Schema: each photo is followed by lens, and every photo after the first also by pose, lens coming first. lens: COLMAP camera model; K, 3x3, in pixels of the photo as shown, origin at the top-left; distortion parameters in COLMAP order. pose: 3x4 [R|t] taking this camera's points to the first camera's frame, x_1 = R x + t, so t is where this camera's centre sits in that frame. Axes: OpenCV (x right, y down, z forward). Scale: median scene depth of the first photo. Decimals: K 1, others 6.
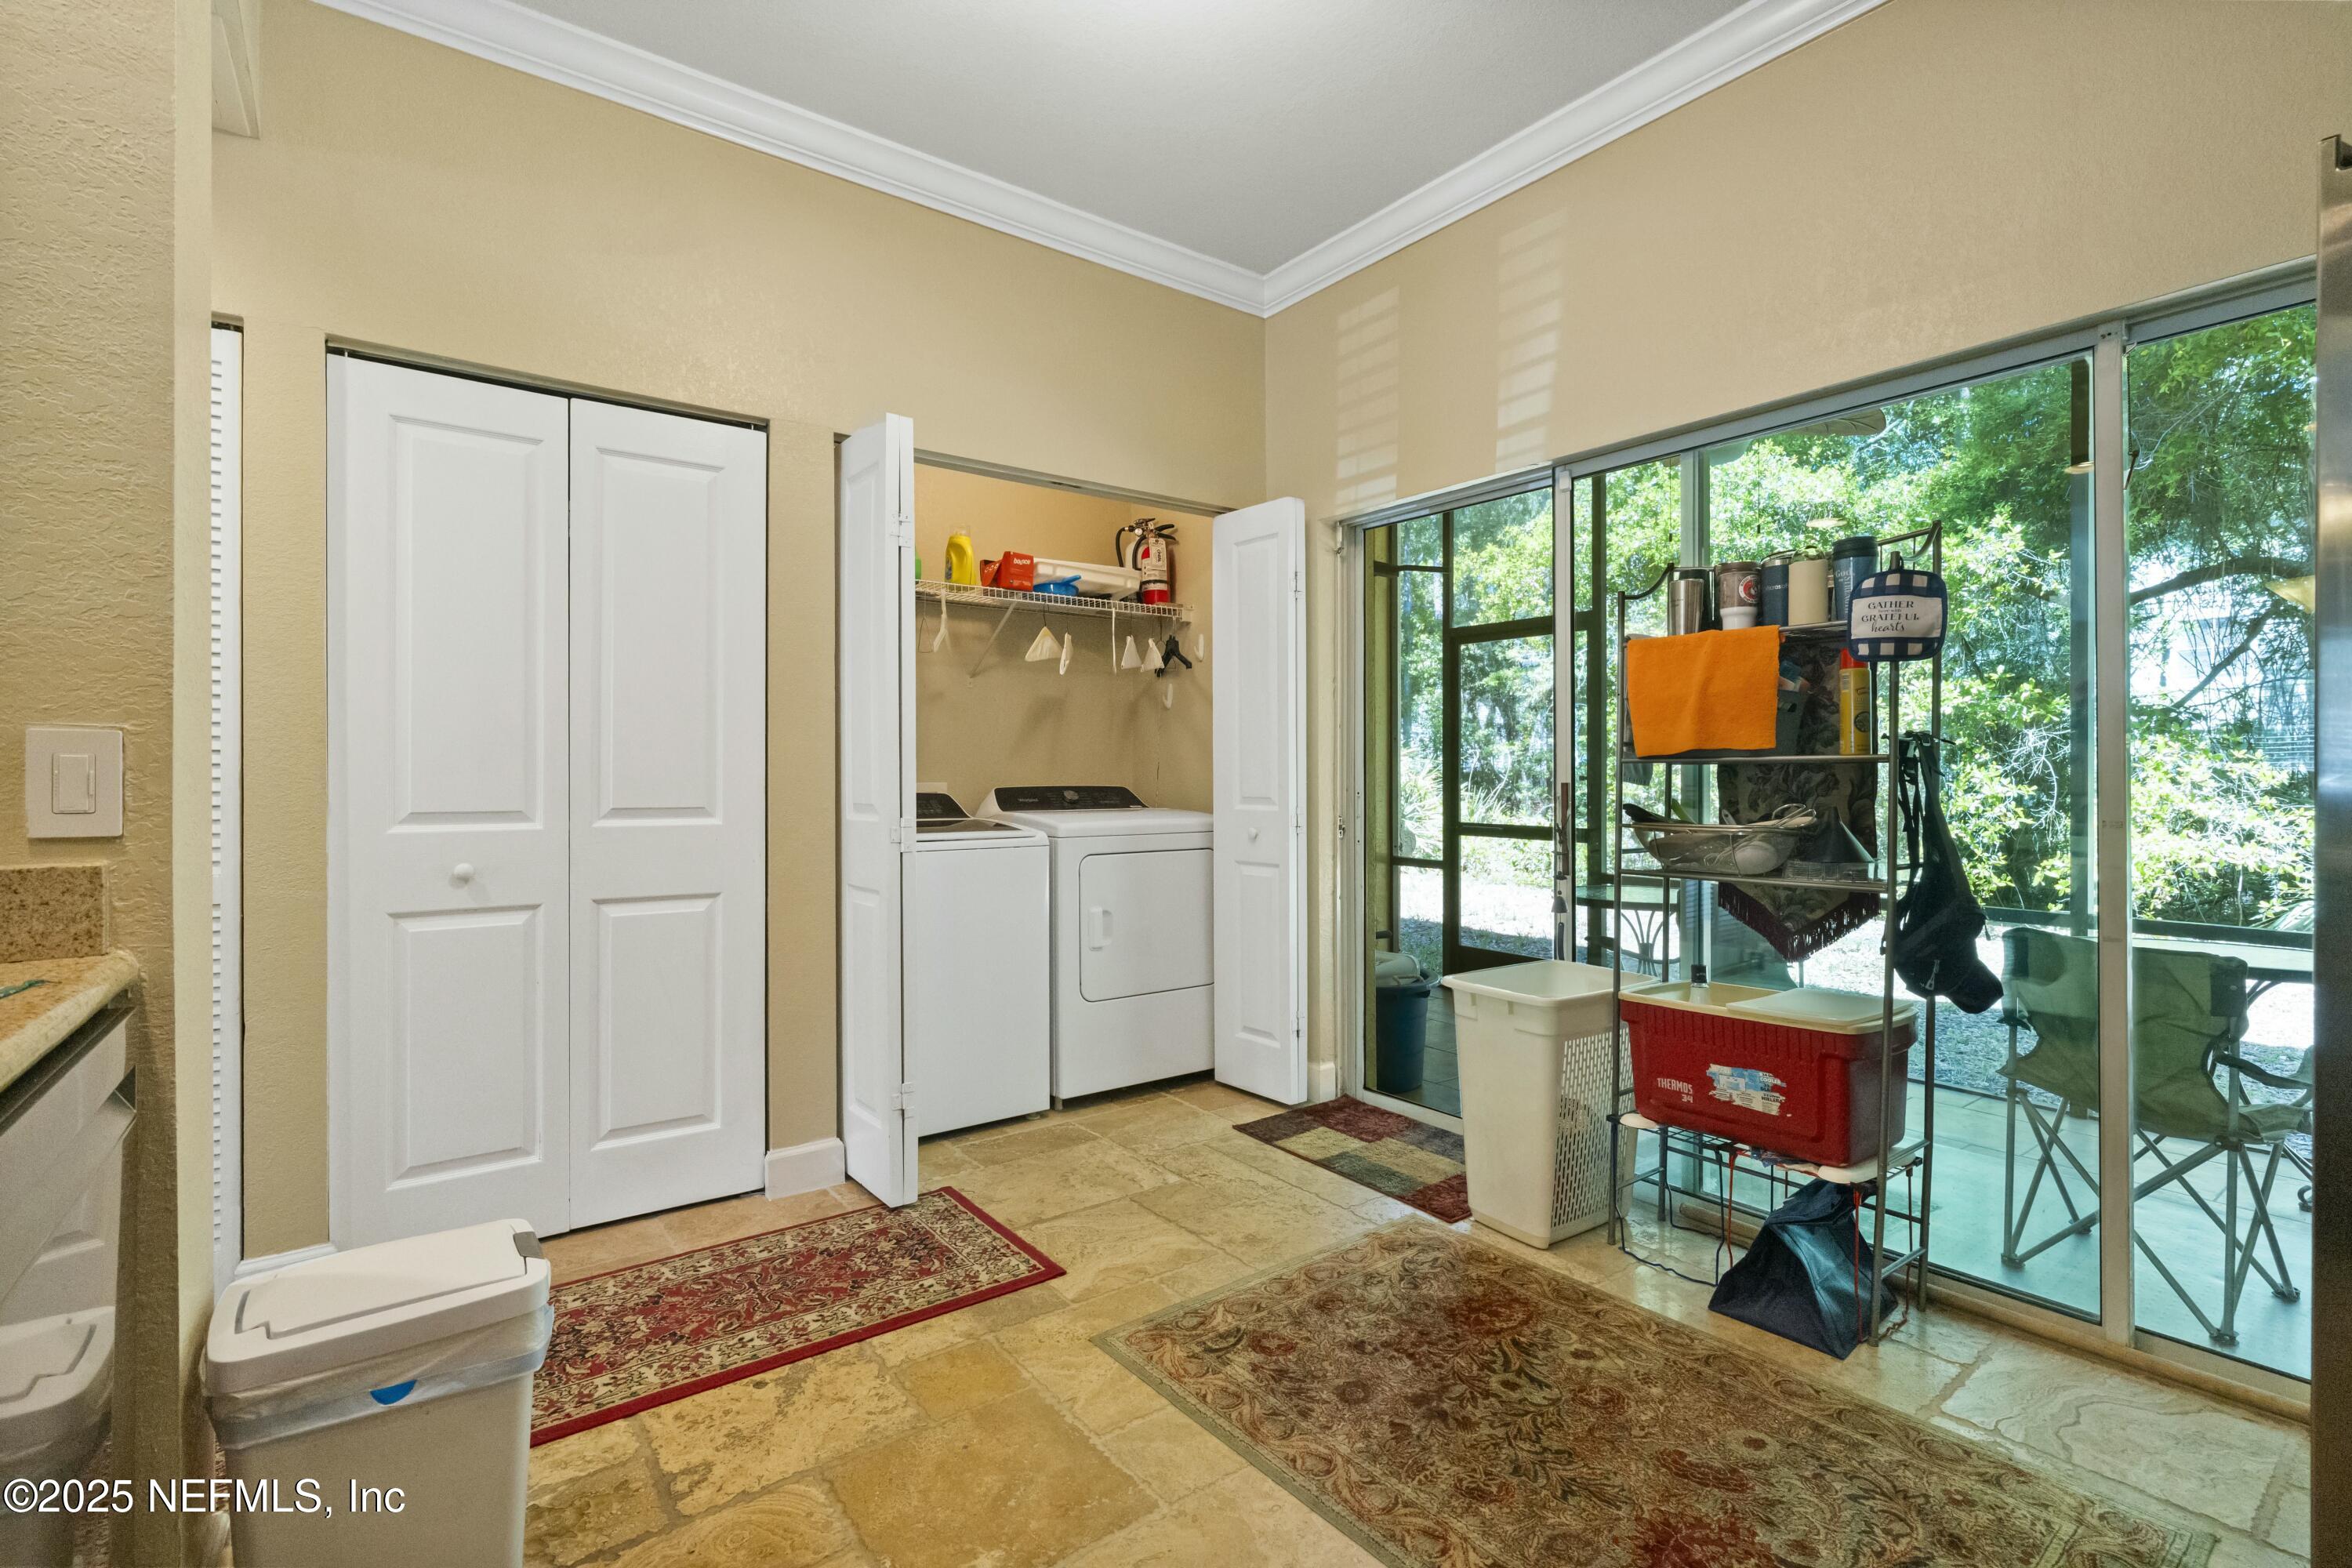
lens RADIAL K [[1054.1, 0, 1190.0], [0, 1054.1, 772.2], [0, 0, 1]] dist [-0.001950, 0.000529]
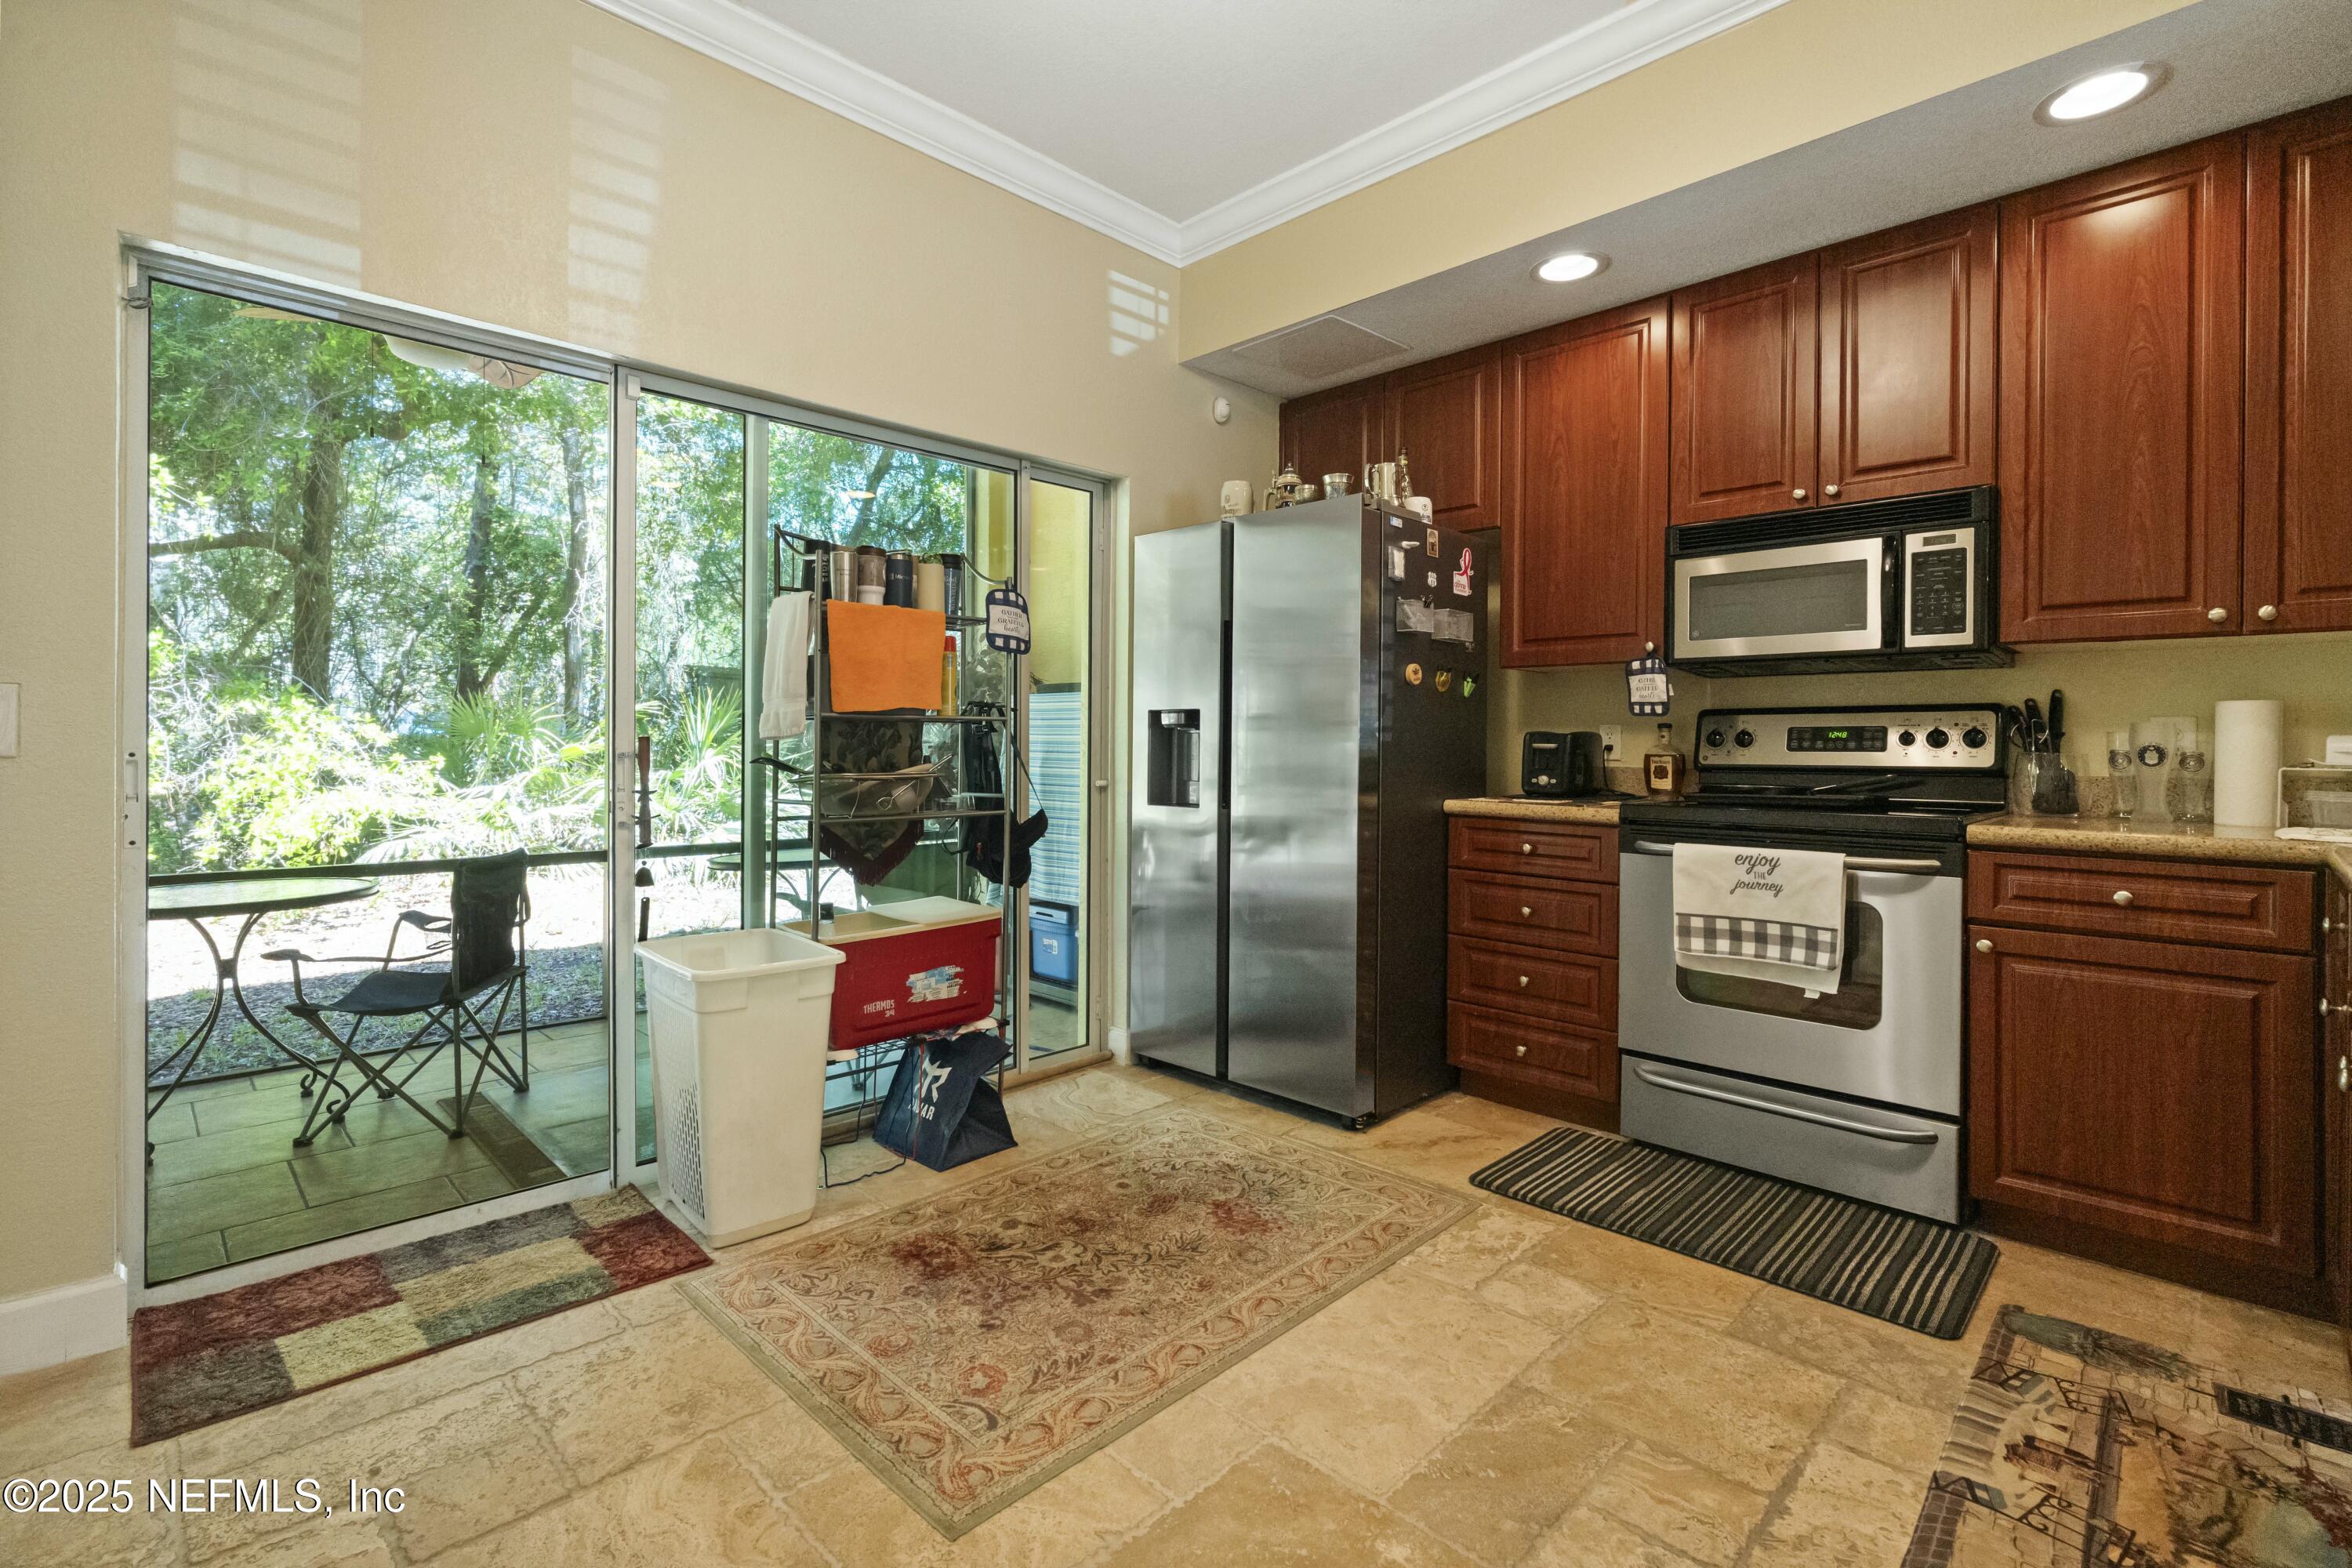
lens RADIAL K [[1059.3, 0, 1177.3], [0, 1059.3, 748.7], [0, 0, 1]] dist [-0.001584, 0.000170]
pose [[-0.120315, -0.004501, 0.992726, -0.652291], [-0.007350, 0.999966, 0.003643, 0.015631], [-0.992709, -0.006858, -0.120344, 0.771049]]
